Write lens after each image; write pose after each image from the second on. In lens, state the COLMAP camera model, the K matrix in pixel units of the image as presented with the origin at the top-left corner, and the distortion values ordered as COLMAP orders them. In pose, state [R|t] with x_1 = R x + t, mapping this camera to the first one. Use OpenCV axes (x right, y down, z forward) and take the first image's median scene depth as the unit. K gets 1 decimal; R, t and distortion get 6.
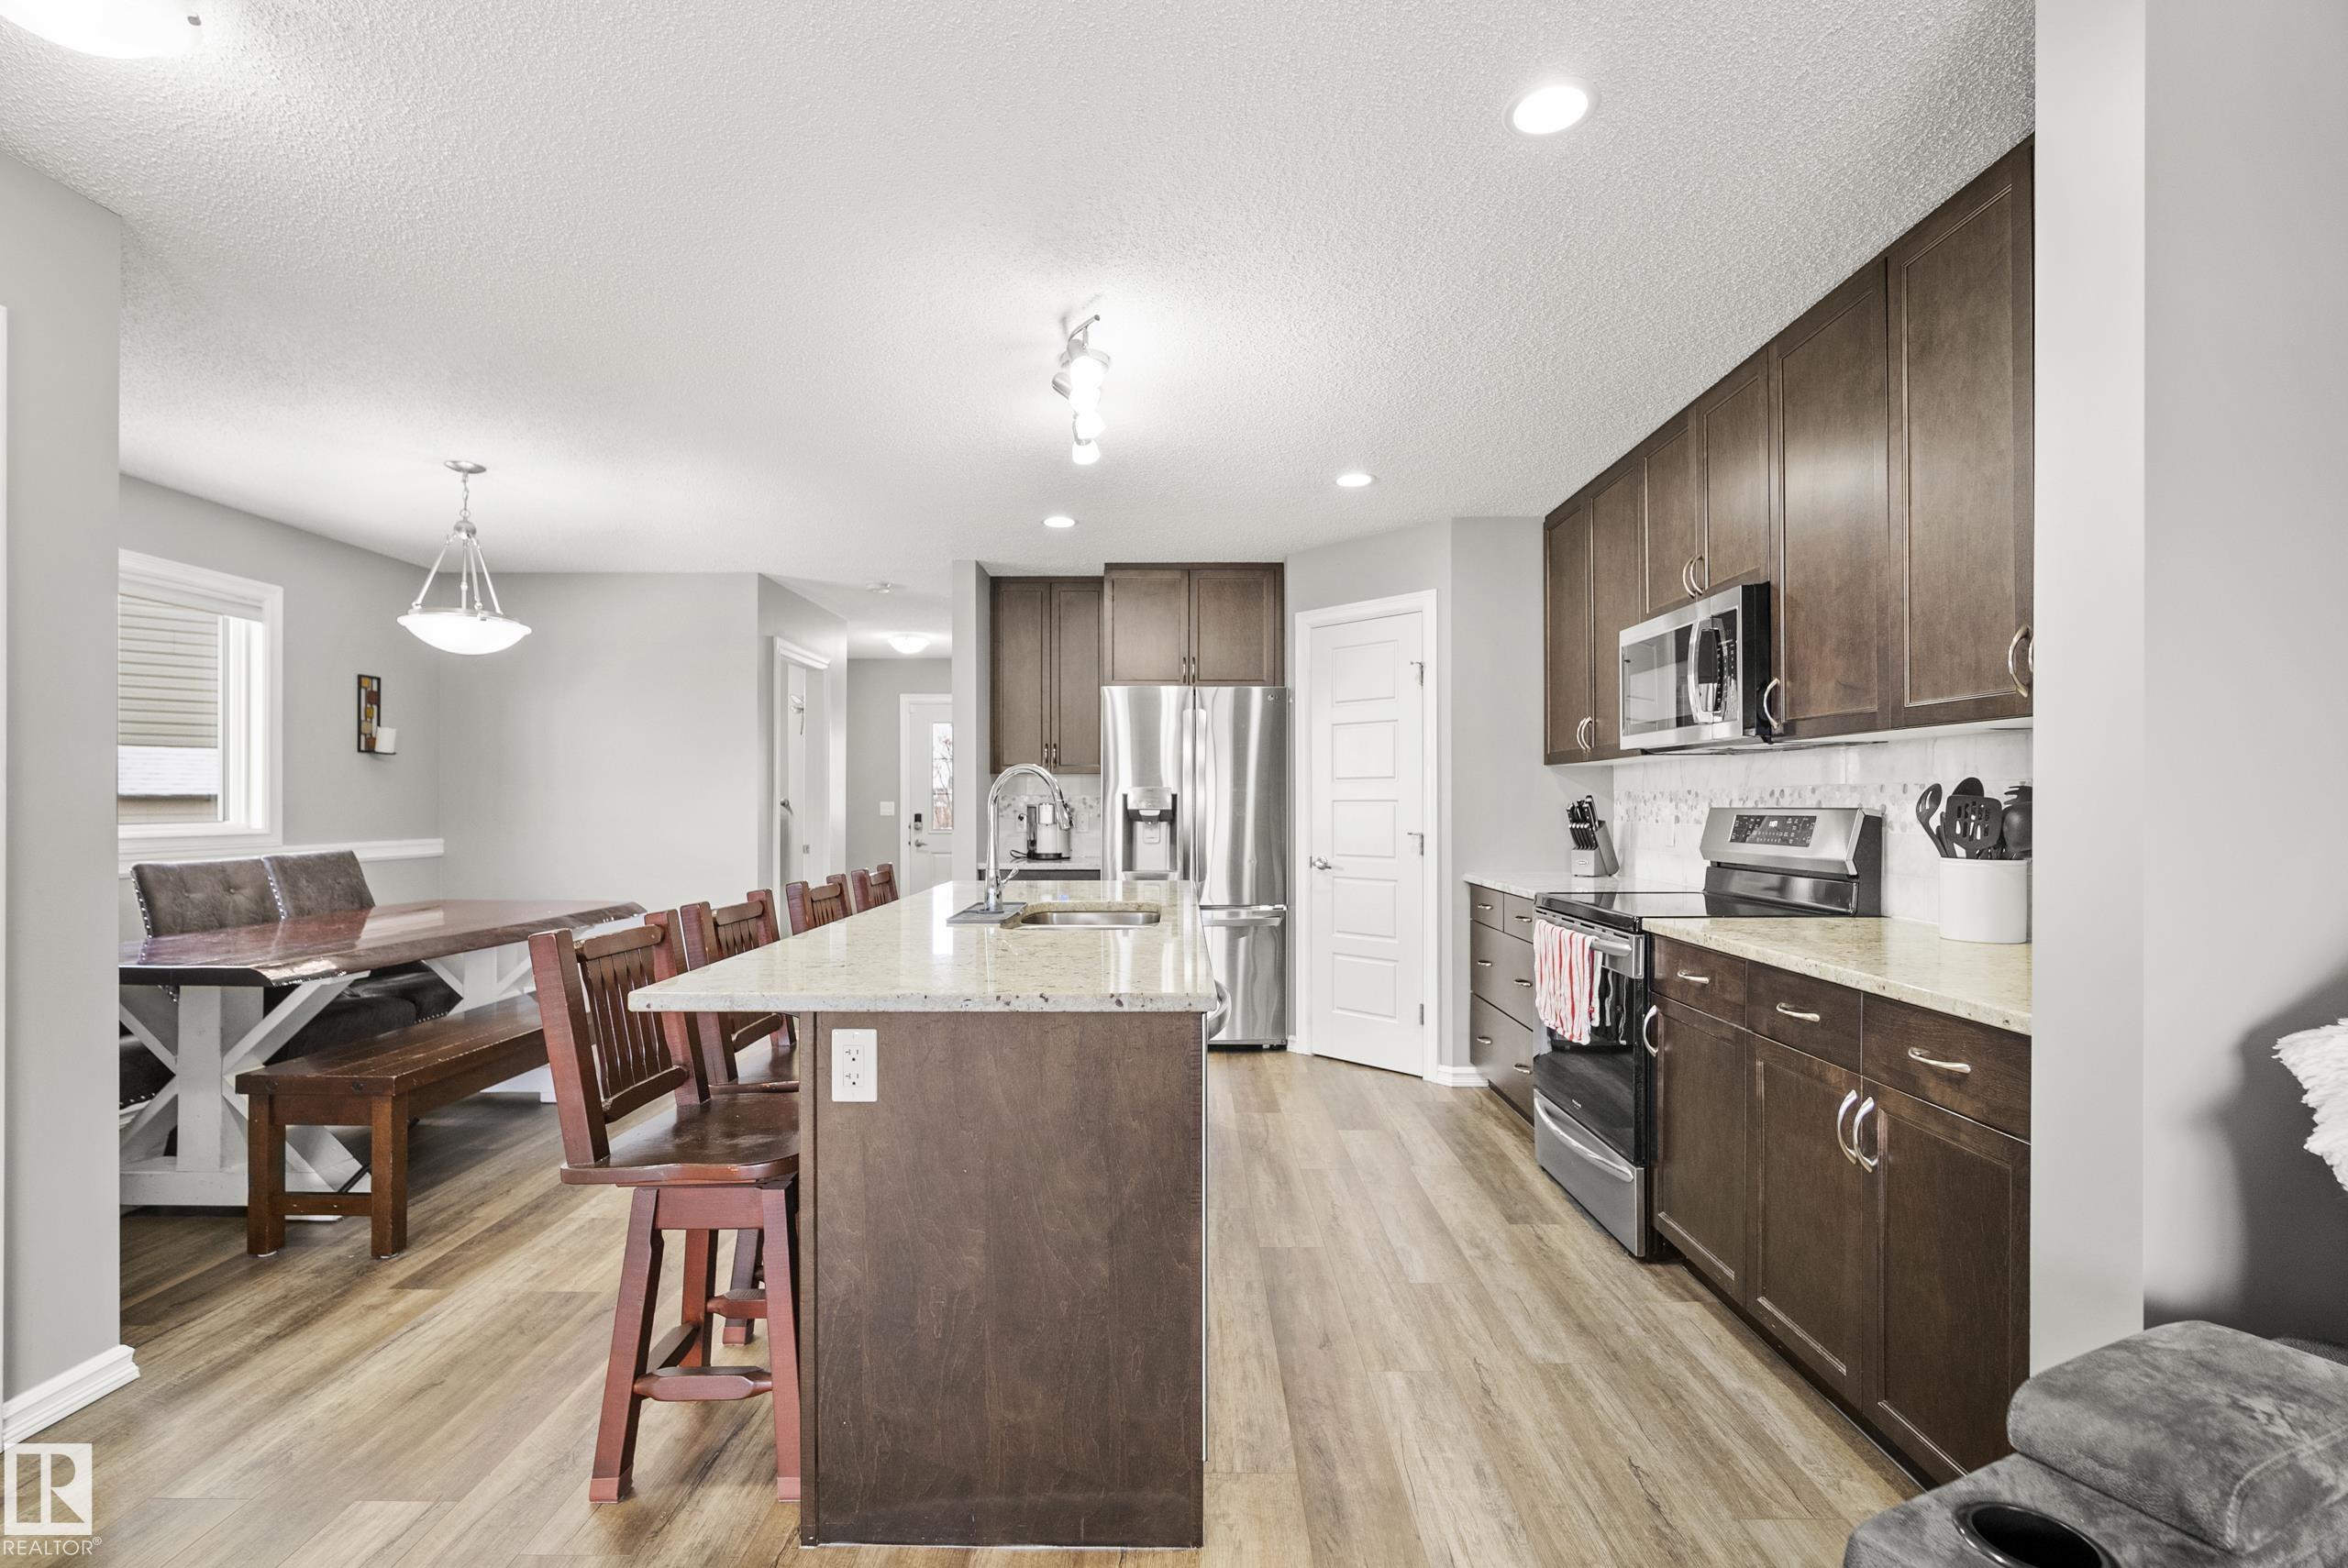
lens RADIAL K [[1040.5, 0, 1182.5], [0, 1040.5, 799.4], [0, 0, 1]] dist [-0.003605, 0.000394]
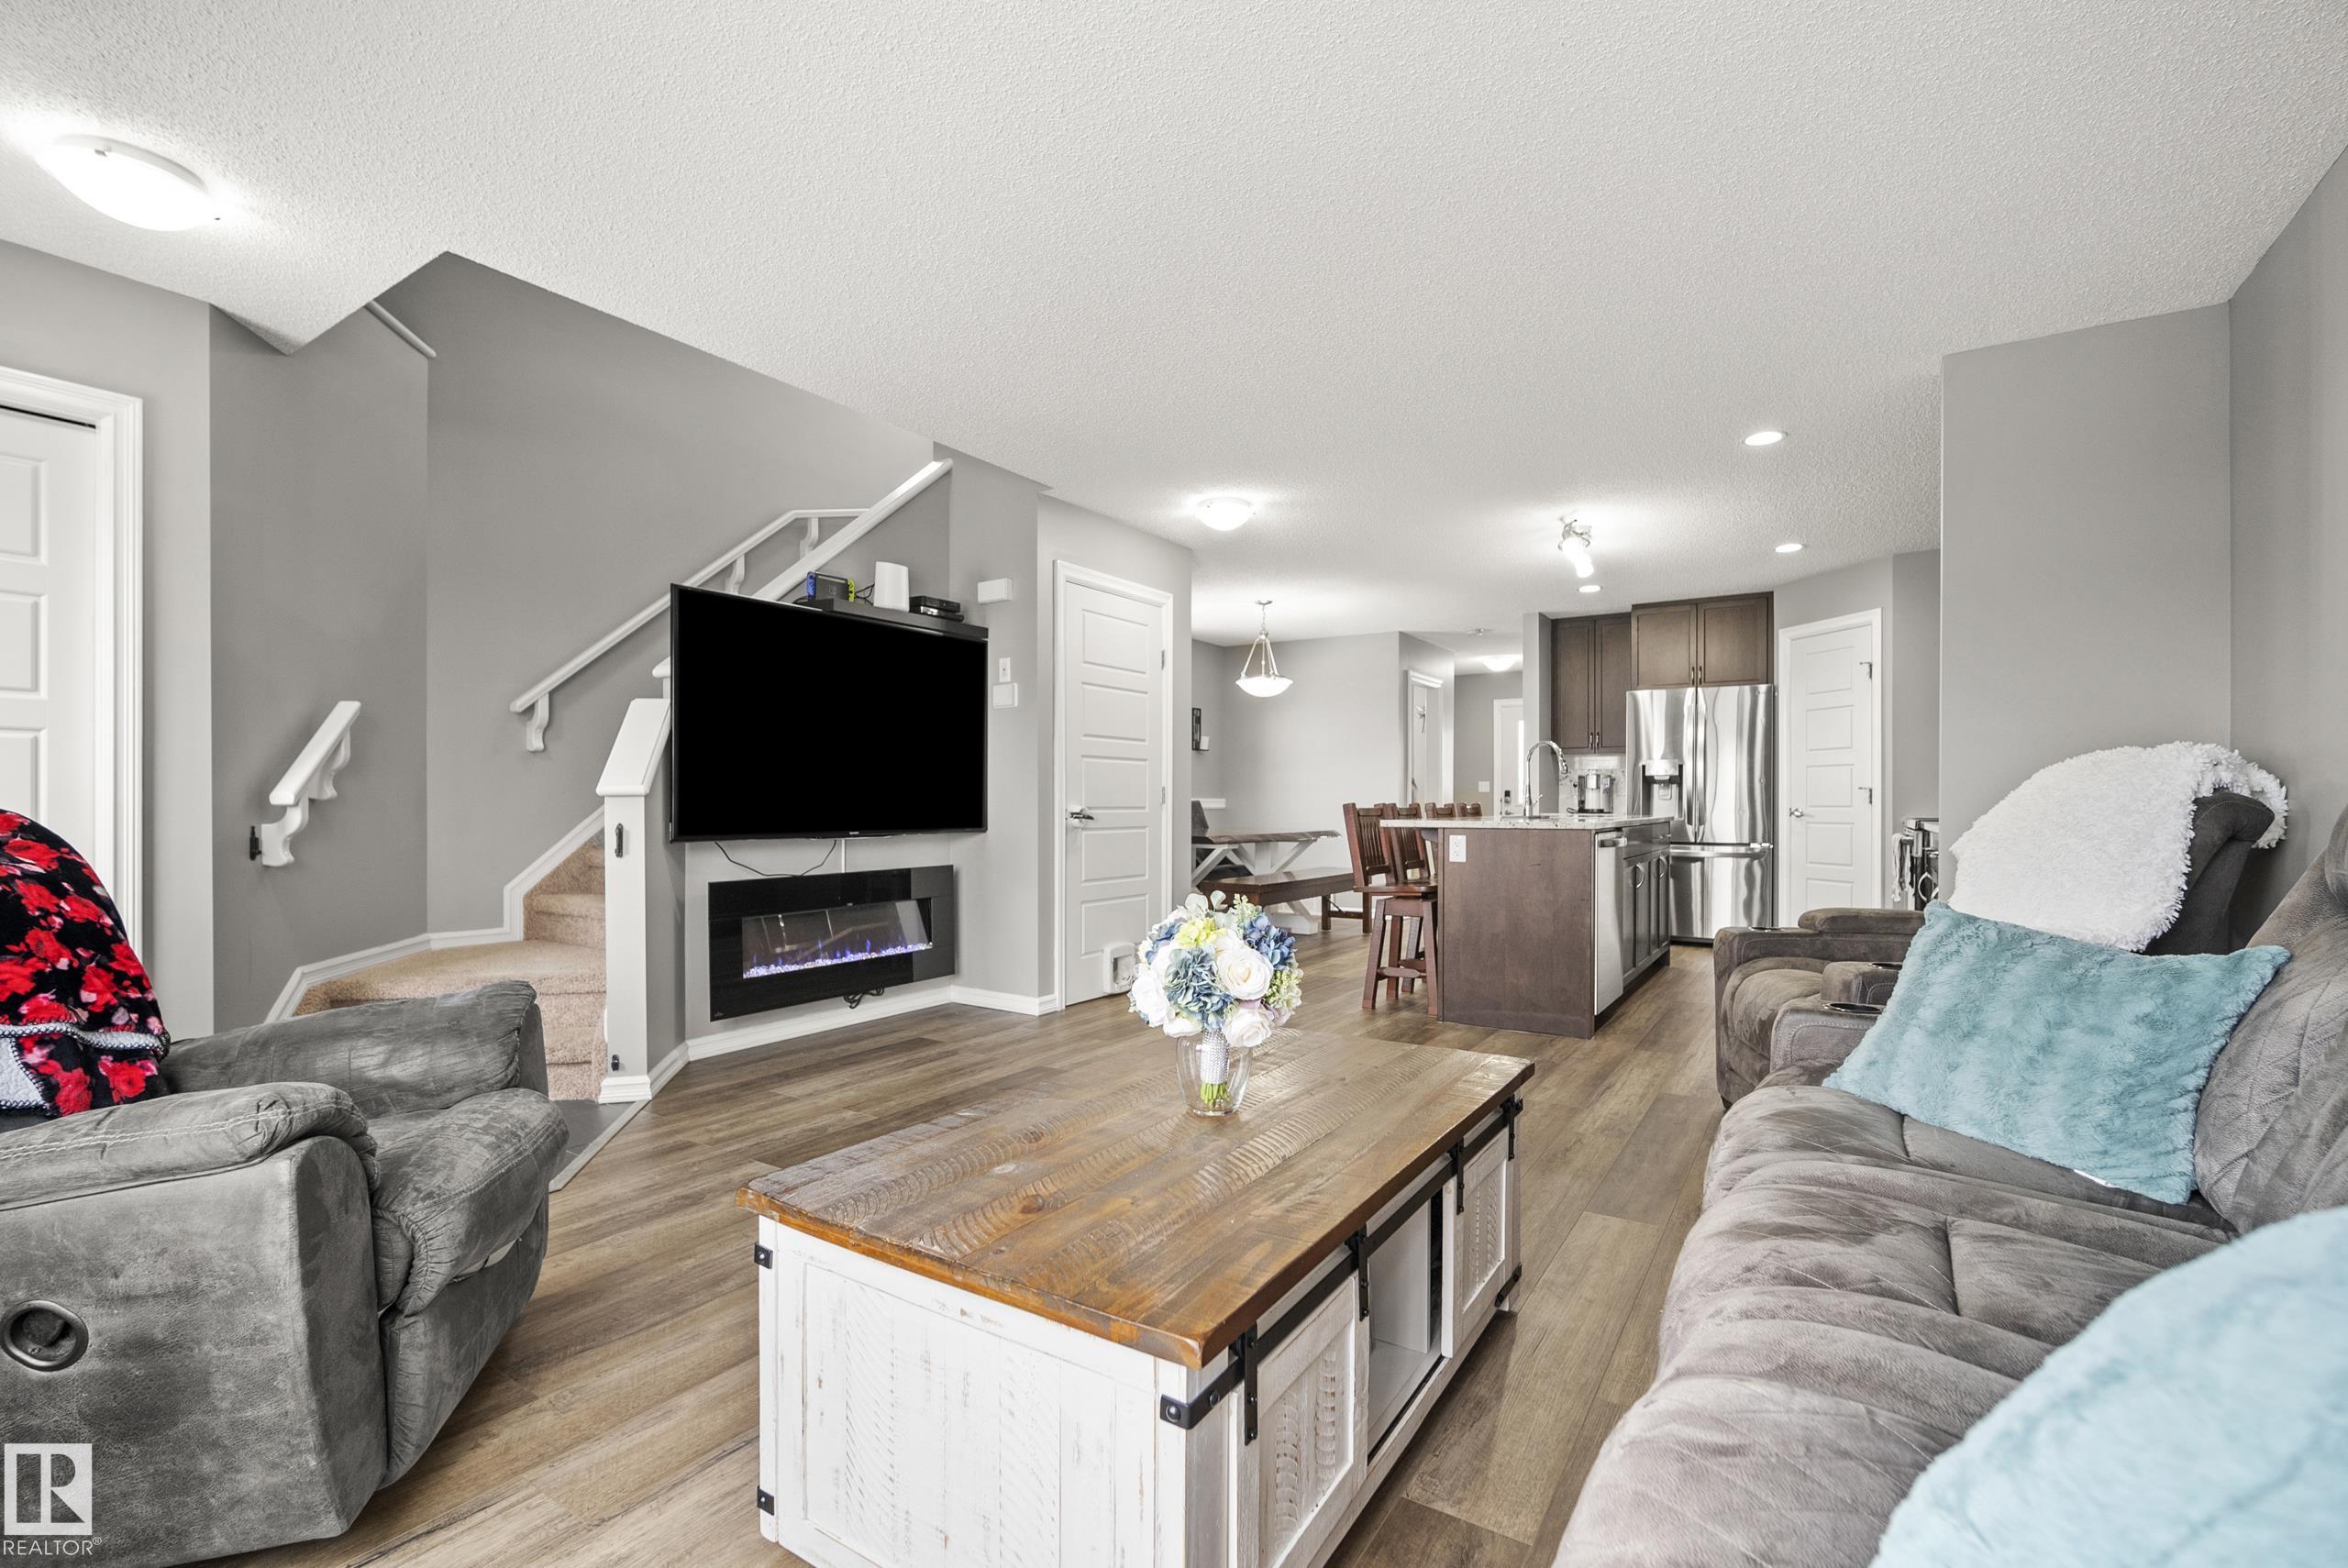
lens RADIAL K [[1040.5, 0, 1165.9], [0, 1040.5, 802.4], [0, 0, 1]] dist [-0.003605, 0.000394]
pose [[0.835667, 0.001566, -0.549234, 0.178375], [0.000247, 0.999995, 0.003228, 0.040967], [0.549236, -0.002833, 0.835662, -0.557074]]
